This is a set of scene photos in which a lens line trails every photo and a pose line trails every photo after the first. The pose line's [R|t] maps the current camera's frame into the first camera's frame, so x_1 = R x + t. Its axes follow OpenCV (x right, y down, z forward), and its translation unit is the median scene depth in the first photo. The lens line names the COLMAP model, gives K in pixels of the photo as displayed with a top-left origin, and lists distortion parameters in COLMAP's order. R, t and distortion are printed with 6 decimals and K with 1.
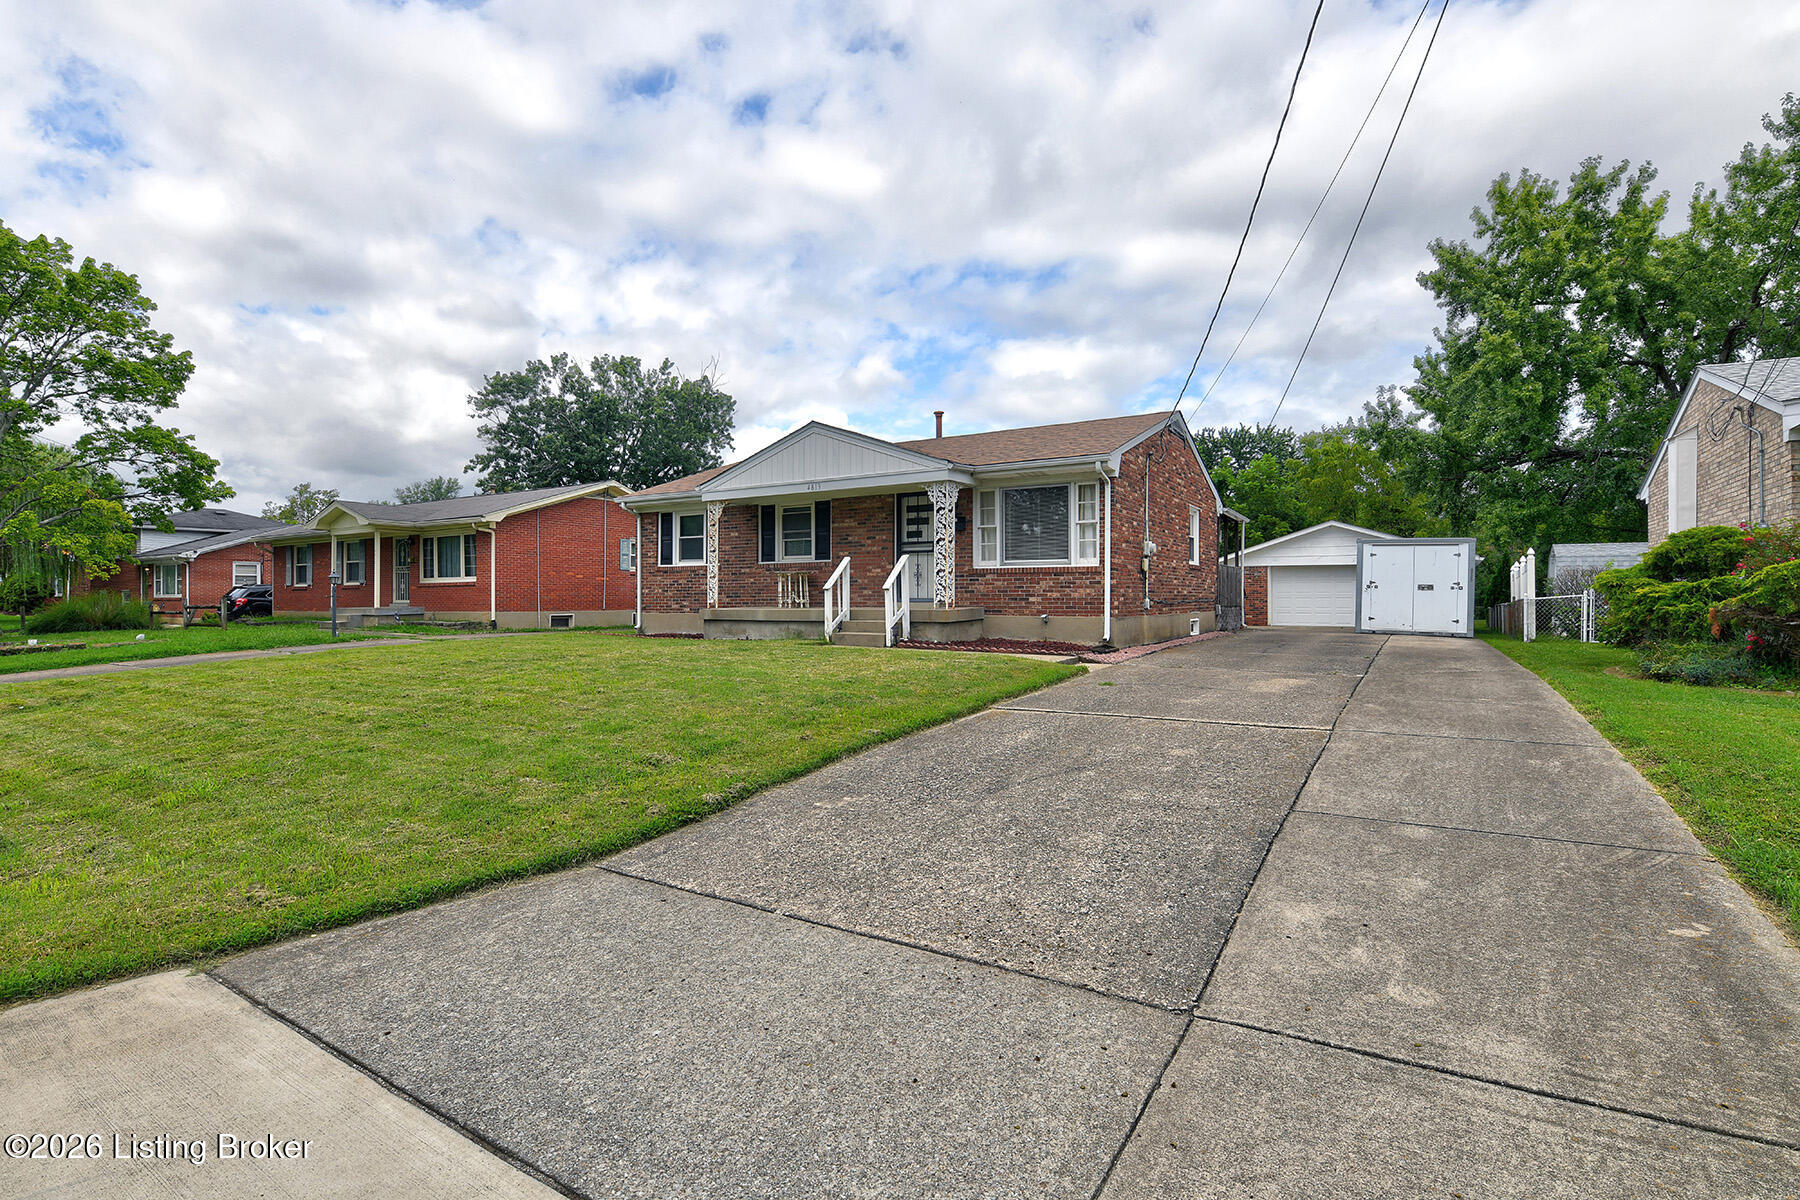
lens RADIAL K [[786.7, 0, 901.3], [0, 786.7, 608.6], [0, 0, 1]] dist [-0.012871, -0.005325]
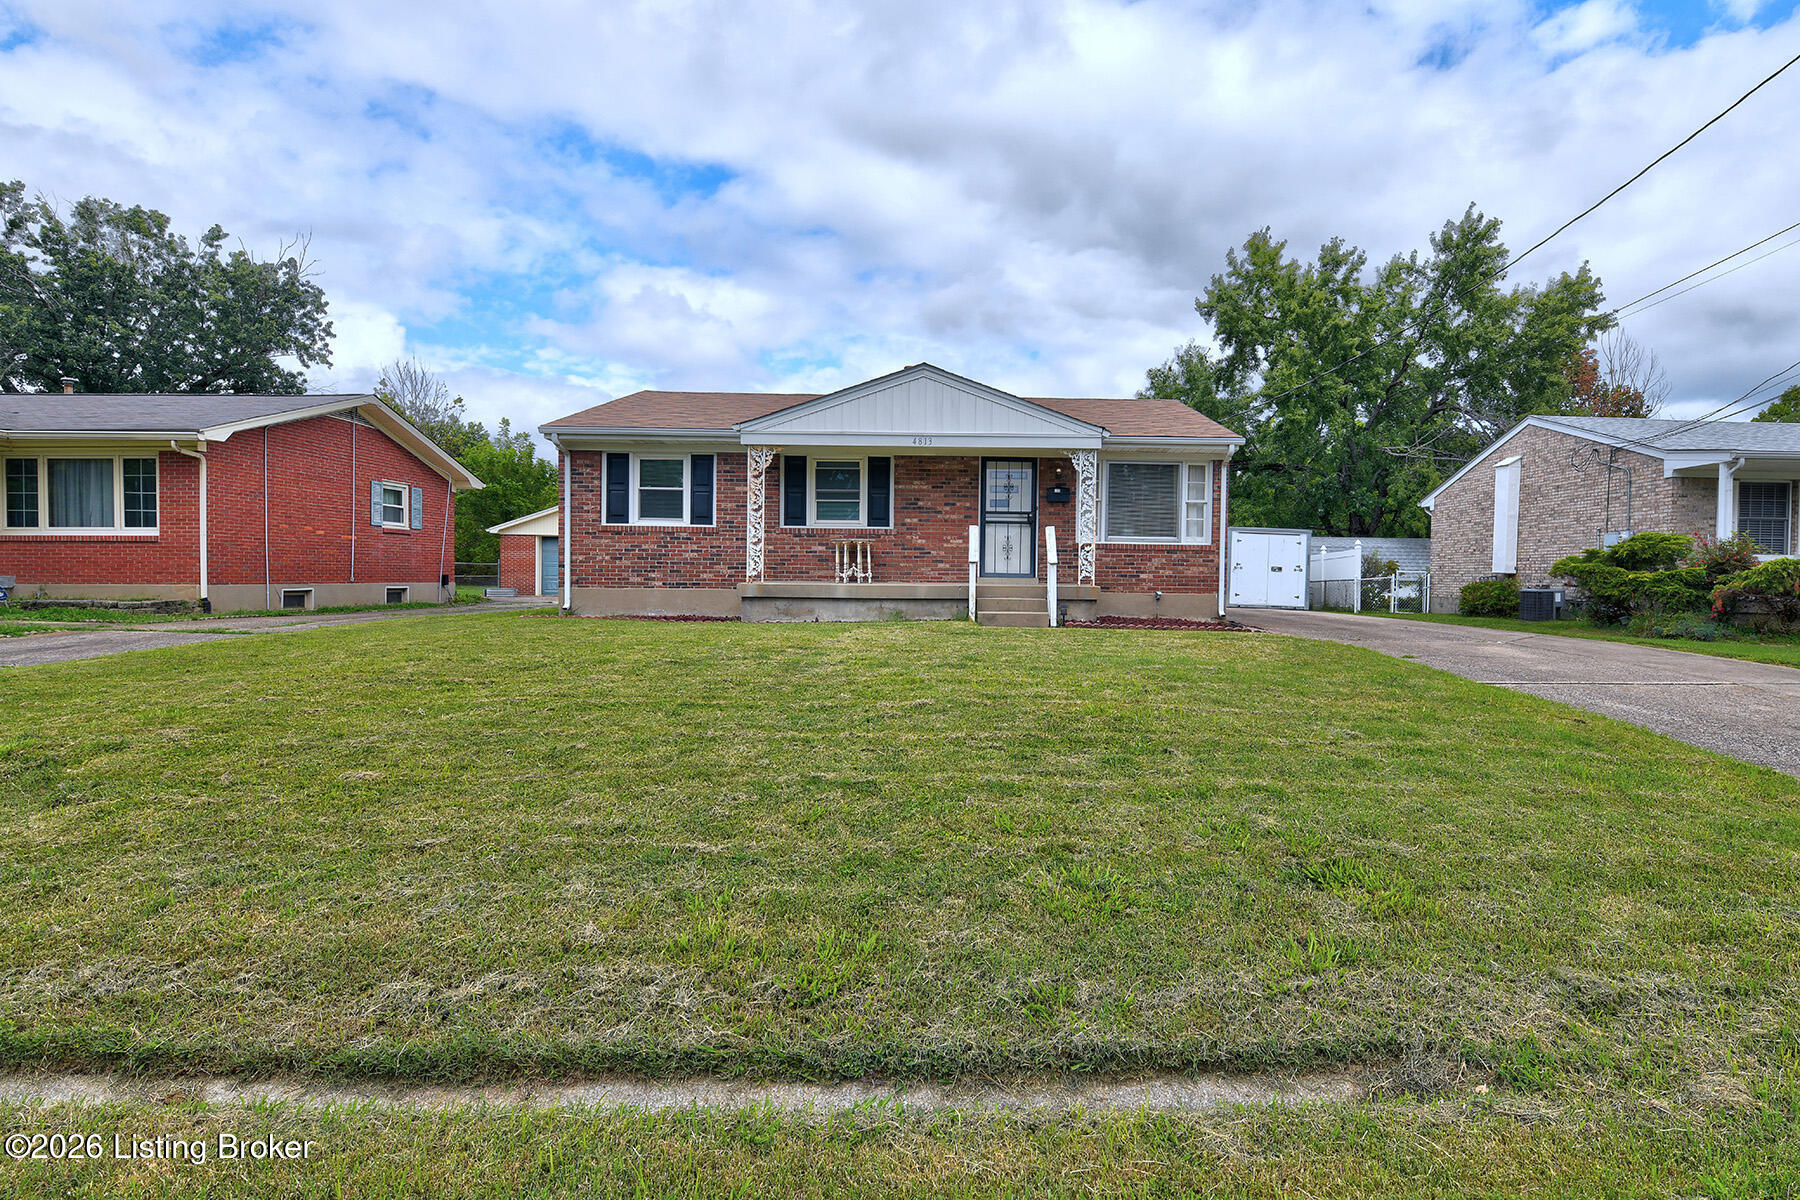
lens RADIAL K [[827.1, 0, 900.5], [0, 827.1, 593.8], [0, 0, 1]] dist [-0.017053, -0.000294]
pose [[0.861091, 0.000063, 0.508450, -0.479200], [-0.006528, 0.999919, 0.010931, 0.000779], [-0.508408, -0.012732, 0.861022, 0.197011]]
